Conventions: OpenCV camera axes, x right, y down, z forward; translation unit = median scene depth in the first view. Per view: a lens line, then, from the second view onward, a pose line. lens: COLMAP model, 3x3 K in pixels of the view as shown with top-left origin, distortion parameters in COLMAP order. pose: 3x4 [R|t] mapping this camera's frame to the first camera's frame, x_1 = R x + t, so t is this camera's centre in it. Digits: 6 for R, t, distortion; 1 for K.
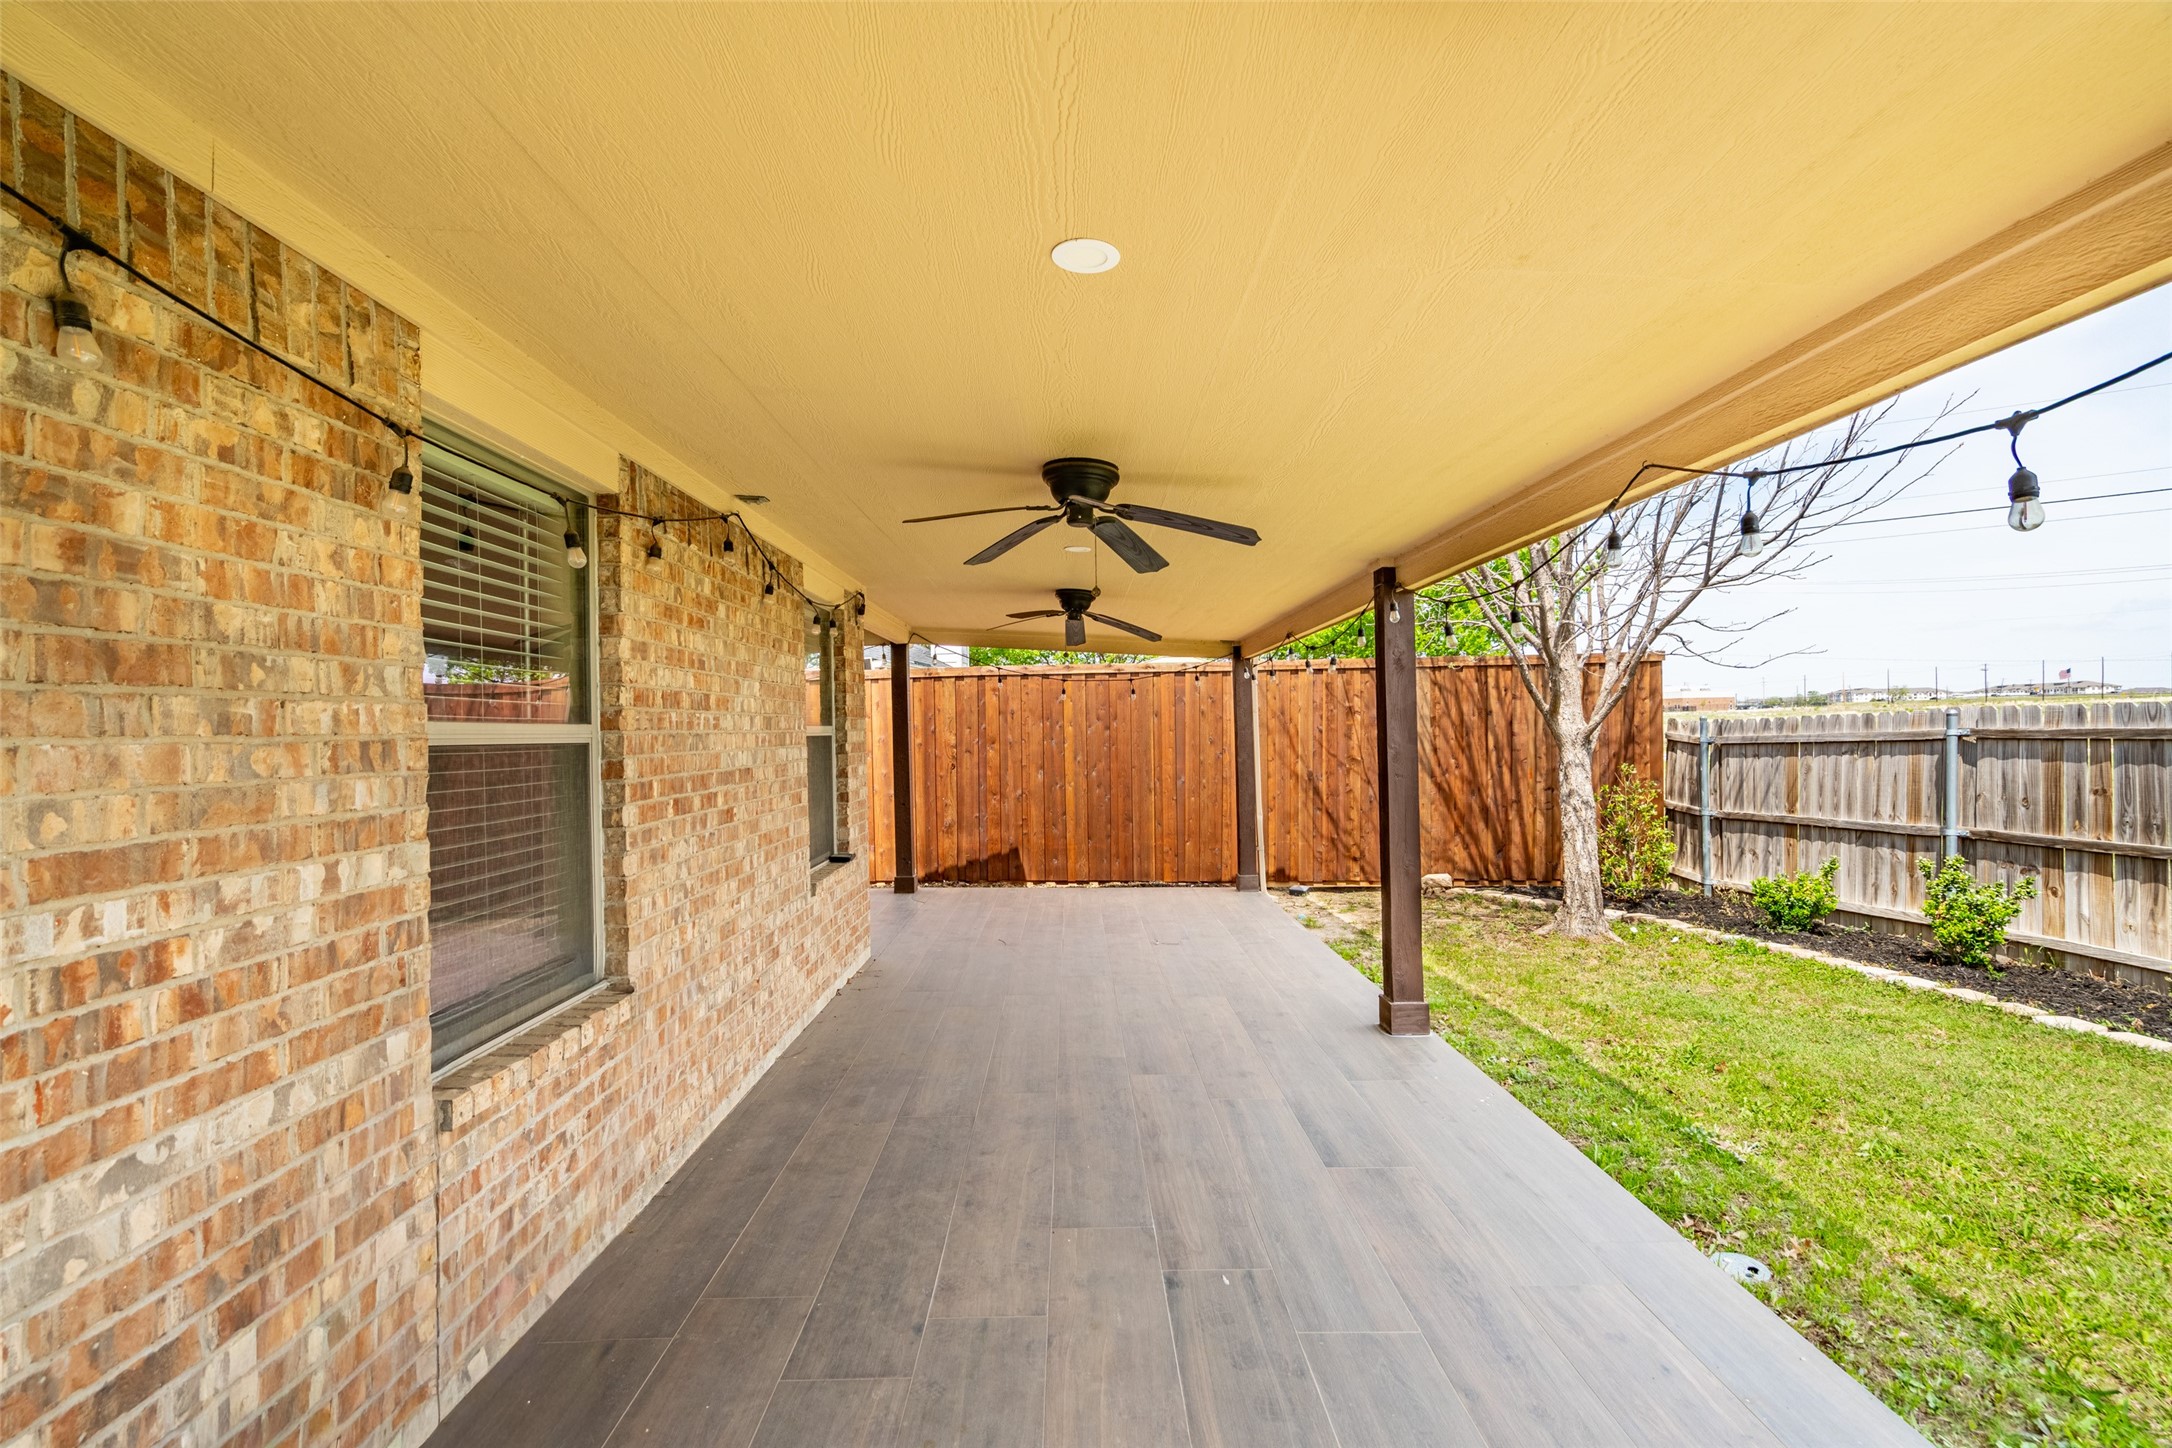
lens RADIAL K [[986.1, 0, 1091.2], [0, 986.1, 724.4], [0, 0, 1]] dist [-0.002291, -0.002052]
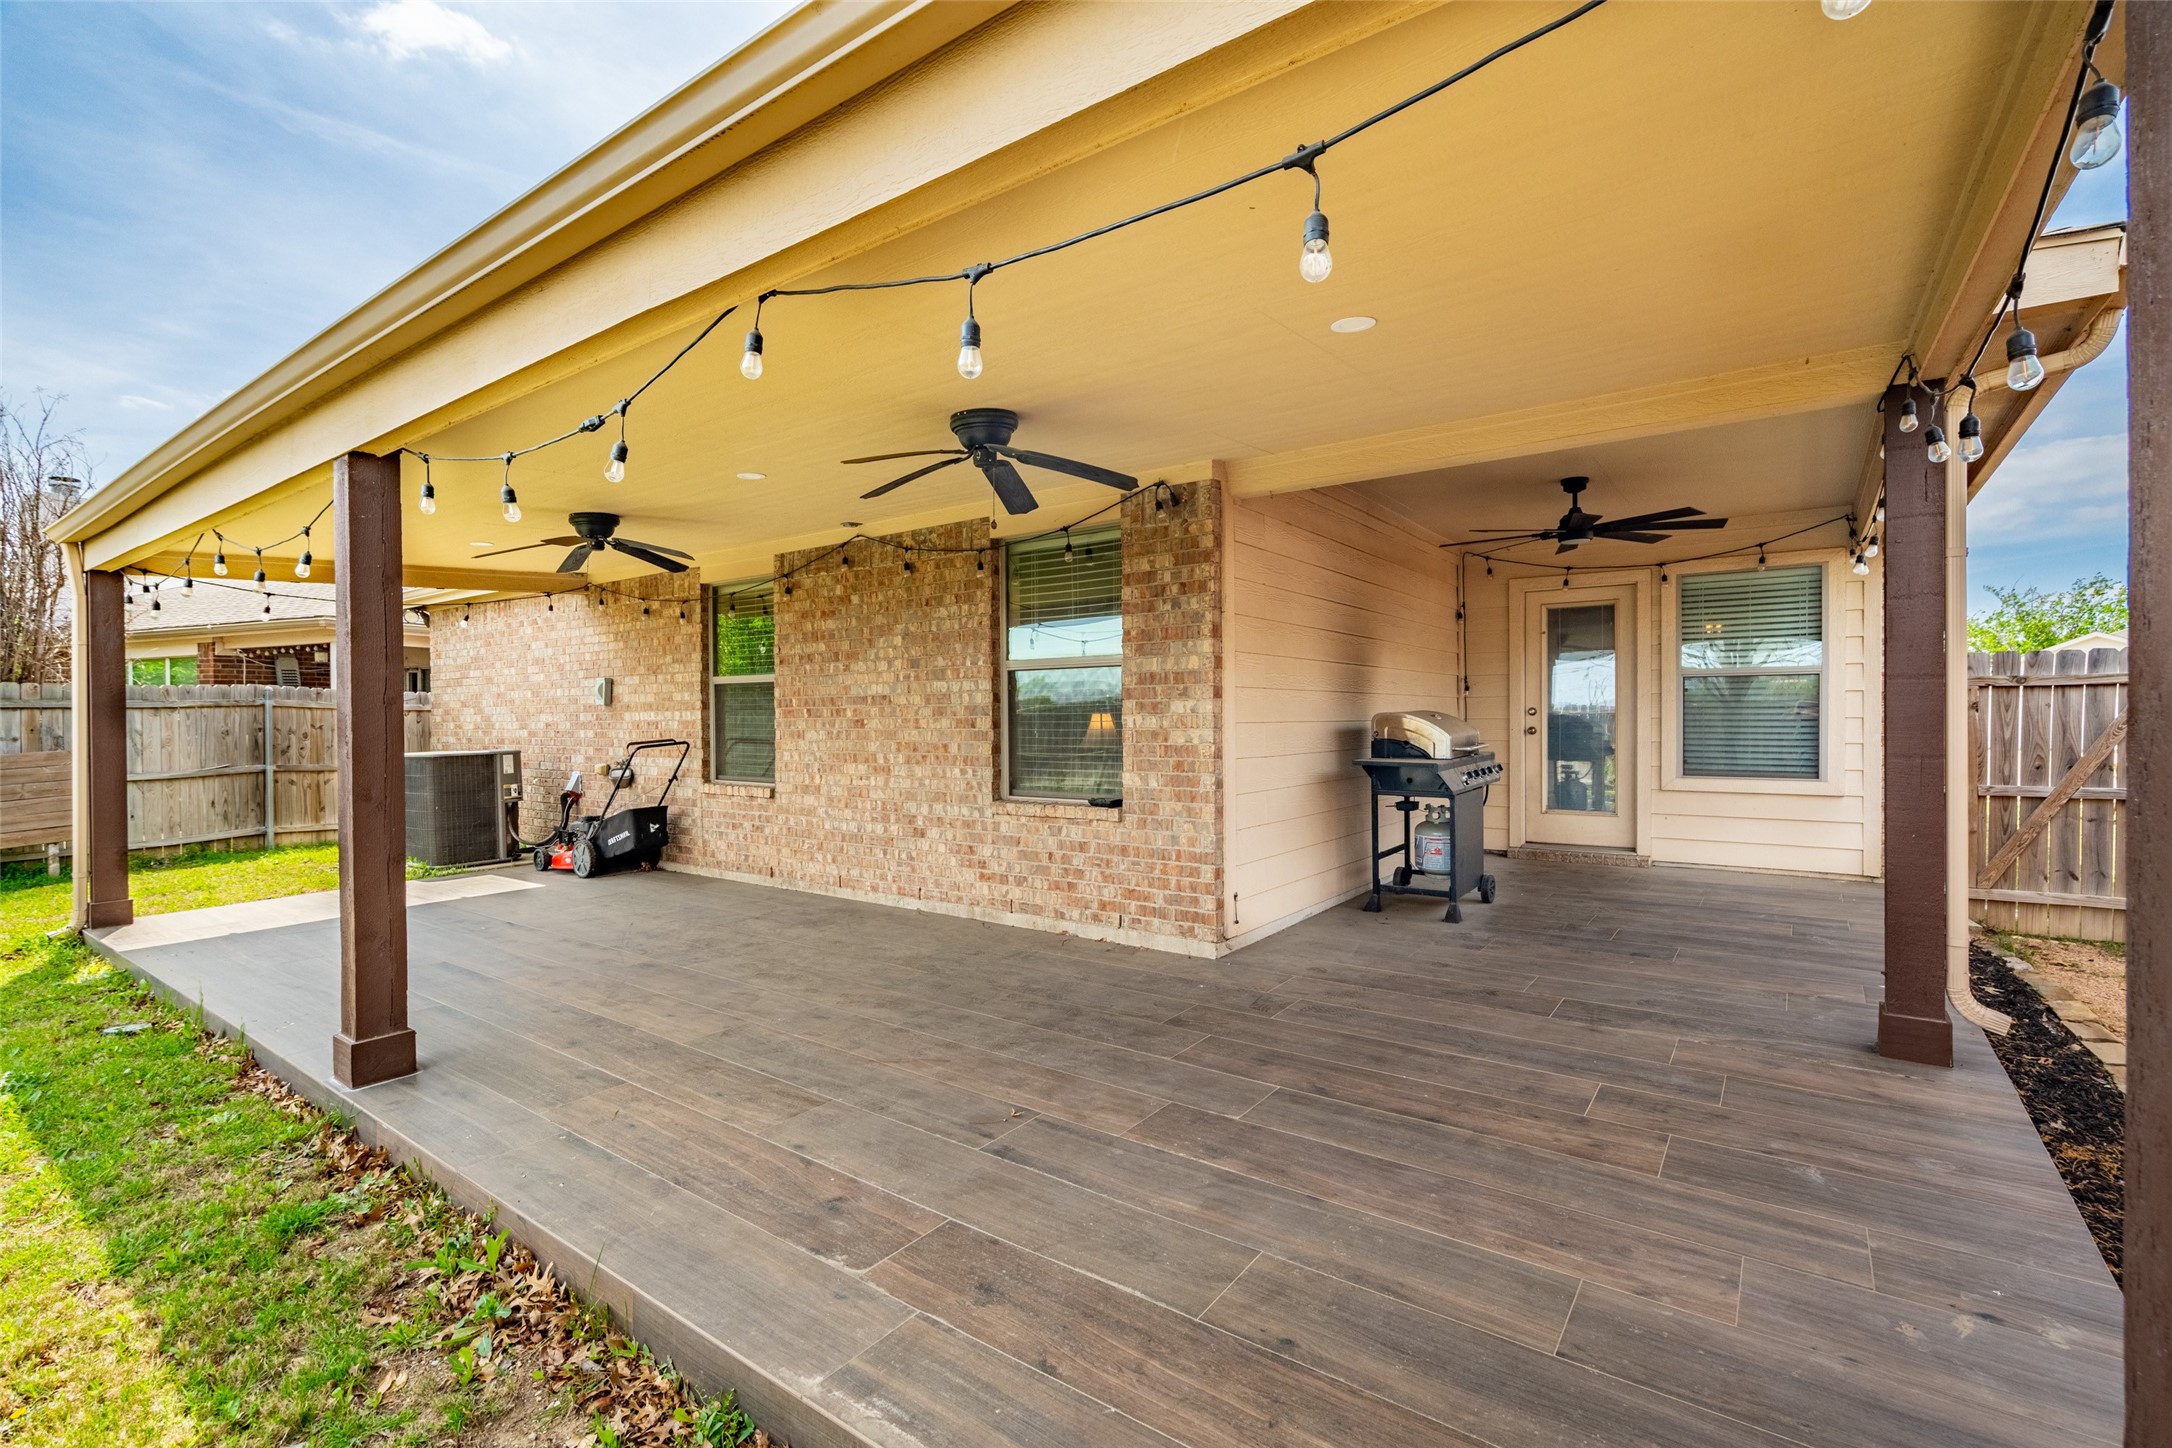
lens RADIAL K [[986.1, 0, 1090.2], [0, 986.1, 728.7], [0, 0, 1]] dist [-0.002291, -0.002052]
pose [[-0.611857, 0.030352, -0.790386, 0.288043], [0.021132, 0.999534, 0.022025, 0.029982], [0.790686, -0.003227, -0.612214, 0.959141]]
